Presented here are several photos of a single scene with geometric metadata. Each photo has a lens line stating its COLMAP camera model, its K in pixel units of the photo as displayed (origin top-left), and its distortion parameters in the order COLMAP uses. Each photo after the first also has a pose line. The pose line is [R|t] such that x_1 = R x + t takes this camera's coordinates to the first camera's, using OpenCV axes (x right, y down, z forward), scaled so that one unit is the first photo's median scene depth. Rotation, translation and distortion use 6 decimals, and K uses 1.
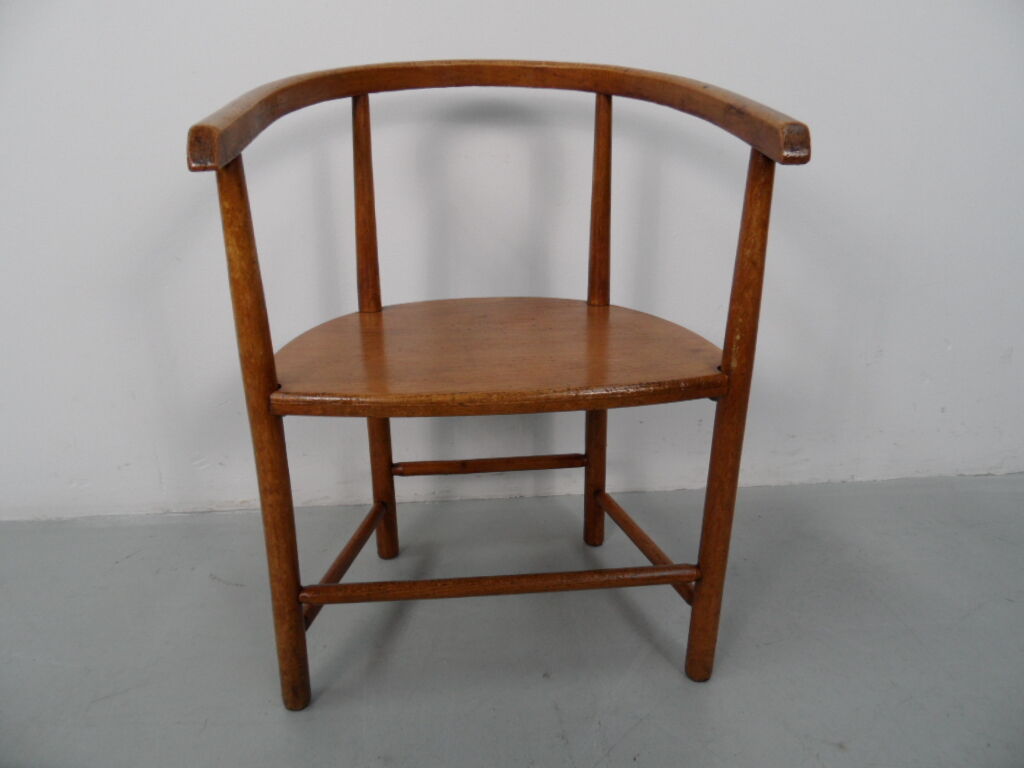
lens RADIAL K [[746.5, 0, 528.5], [0, 746.5, 384.0], [0, 0, 1]] dist [-0.014270, 0.007901]
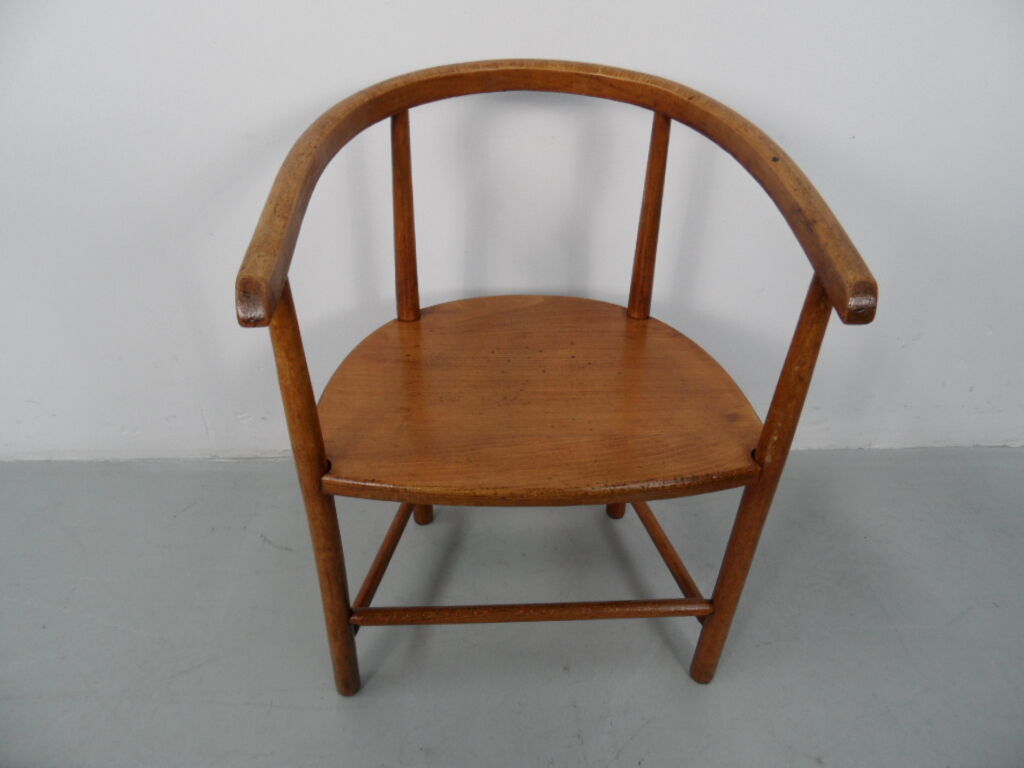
lens RADIAL K [[746.5, 0, 528.5], [0, 746.5, 384.0], [0, 0, 1]] dist [-0.014270, 0.007901]
pose [[0.998665, 0.048185, -0.018612, -0.033452], [-0.041574, 0.963619, 0.264027, -0.322969], [0.030657, -0.262901, 0.964336, 0.022978]]
